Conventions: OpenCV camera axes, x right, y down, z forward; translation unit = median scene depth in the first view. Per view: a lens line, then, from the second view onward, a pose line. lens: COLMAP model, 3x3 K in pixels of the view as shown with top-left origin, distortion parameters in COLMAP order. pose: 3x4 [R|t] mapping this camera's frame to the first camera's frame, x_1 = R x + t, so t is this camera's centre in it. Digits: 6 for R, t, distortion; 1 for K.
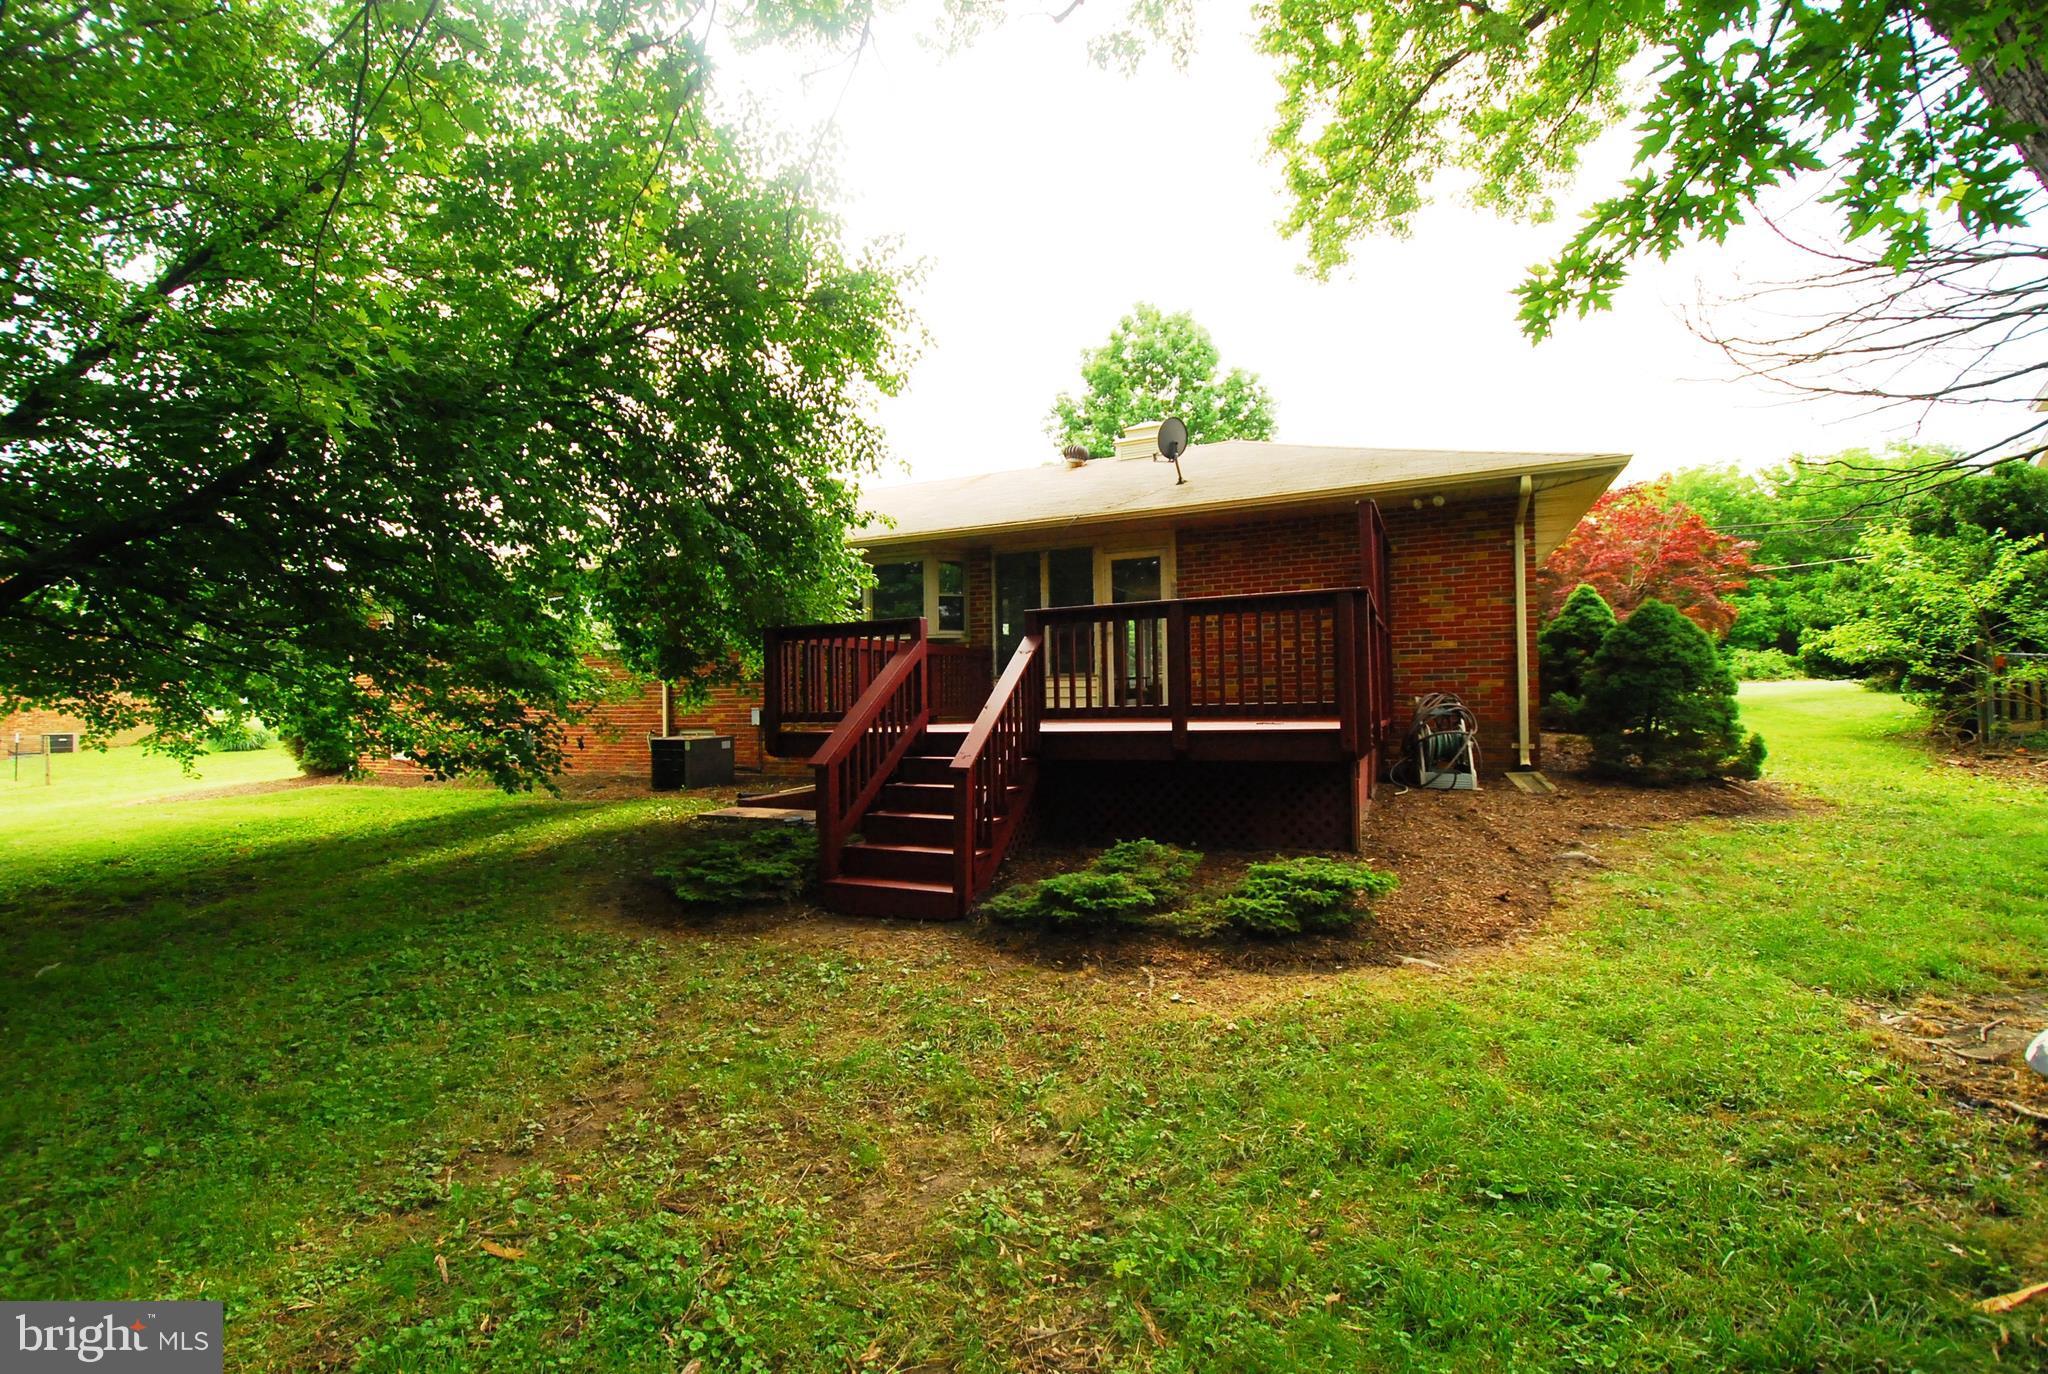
lens RADIAL K [[906.6, 0, 1017.3], [0, 906.6, 686.8], [0, 0, 1]] dist [0.015408, -0.024143]
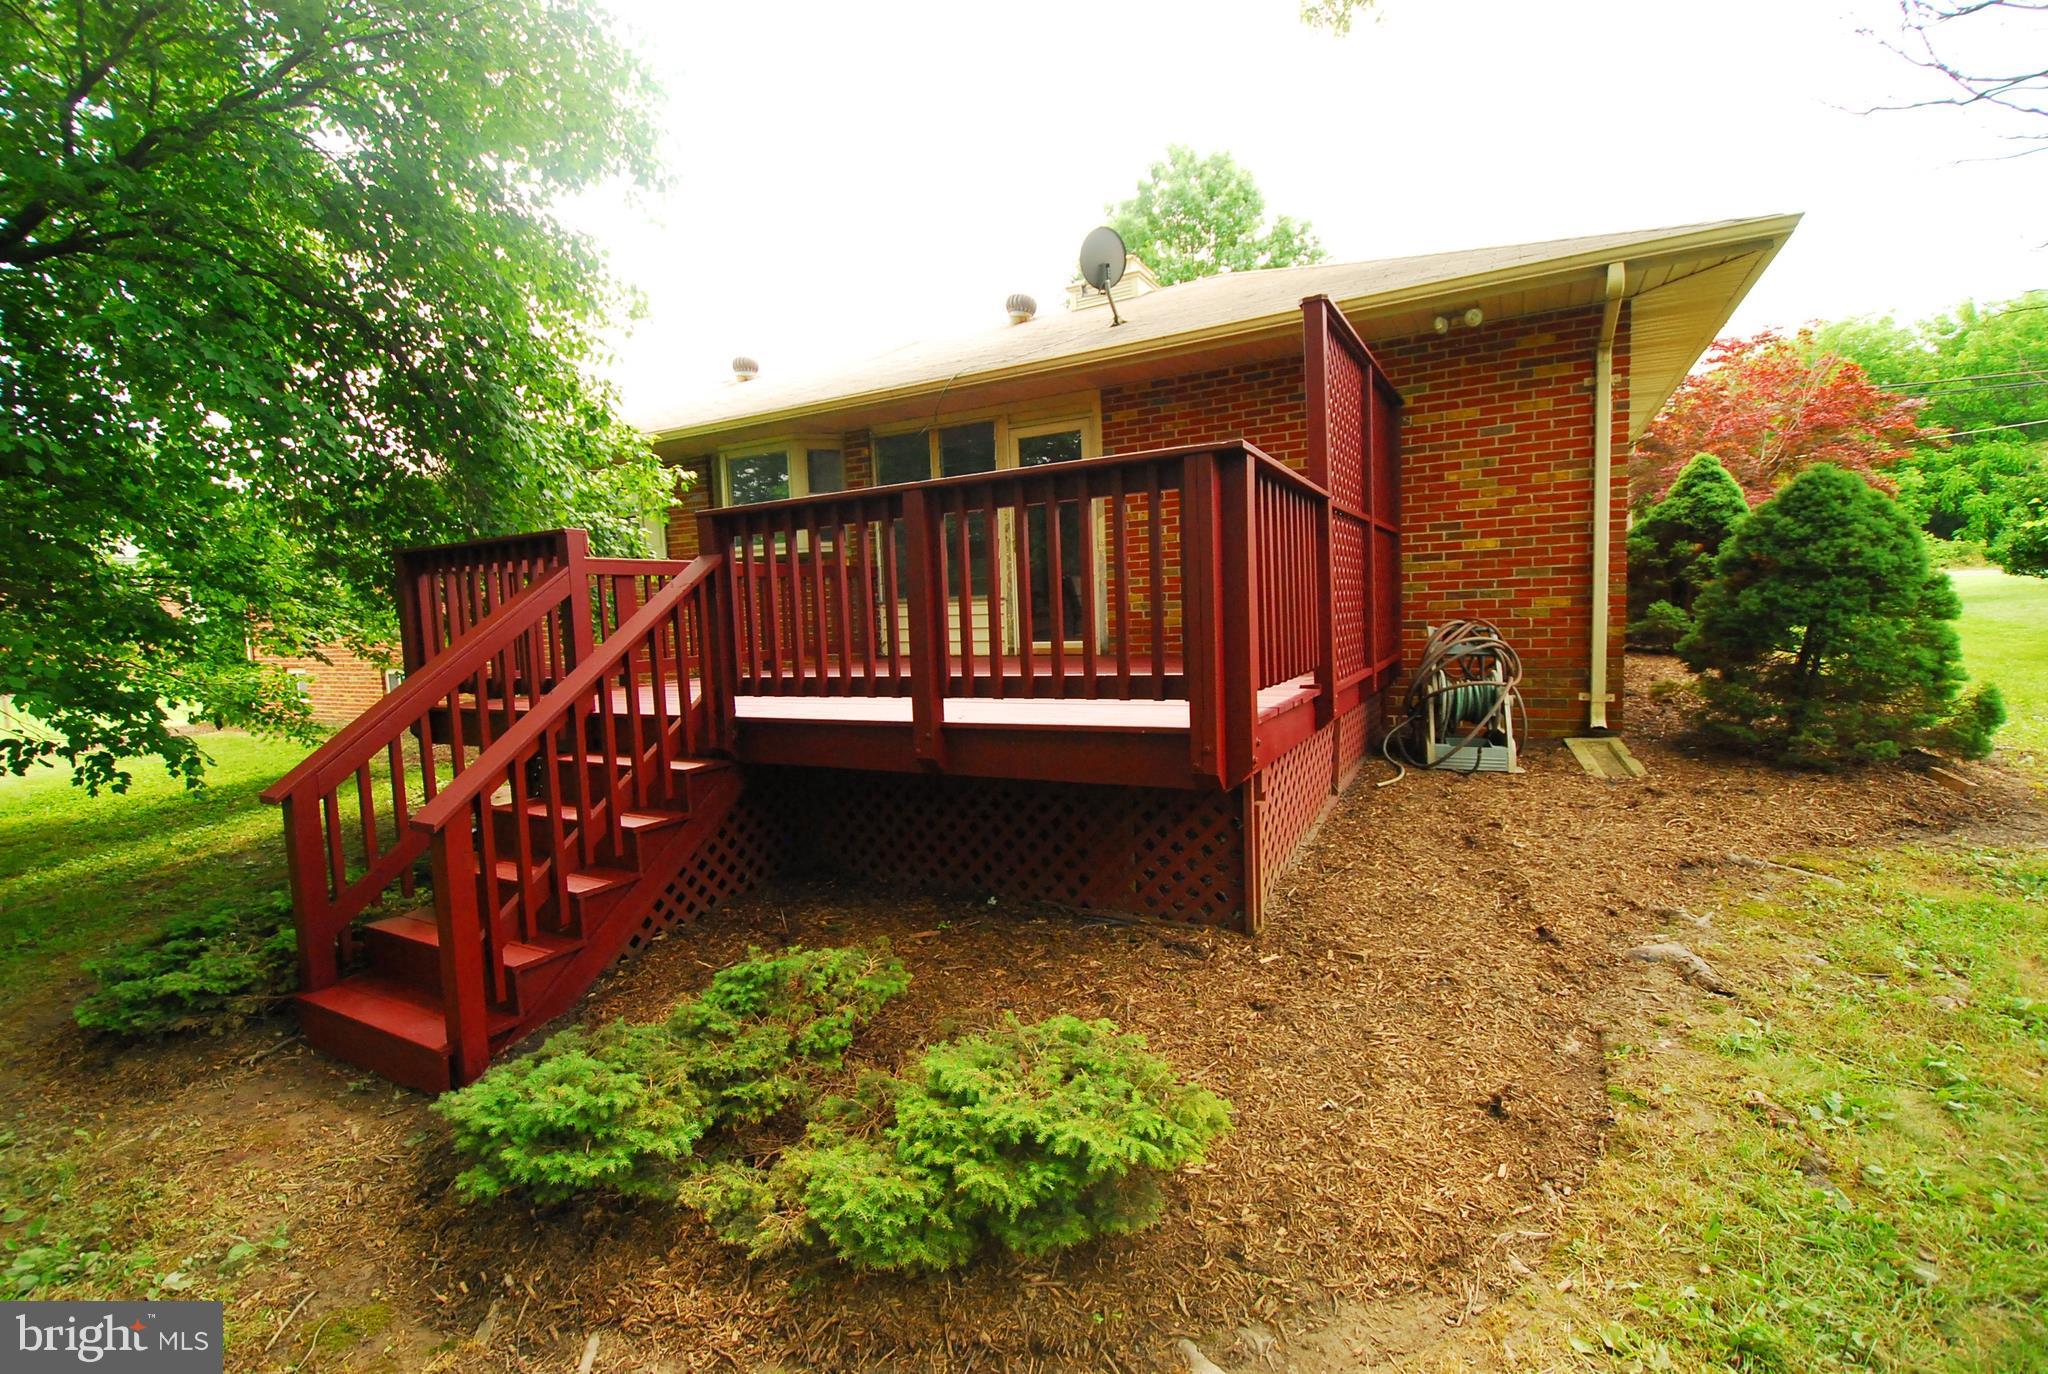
lens RADIAL K [[906.6, 0, 1017.3], [0, 906.6, 686.8], [0, 0, 1]] dist [0.015408, -0.024143]
pose [[0.996533, -0.014674, -0.081889, 0.189633], [0.023153, 0.994352, 0.103575, -0.020214], [0.079907, -0.105112, 0.991245, 0.310049]]
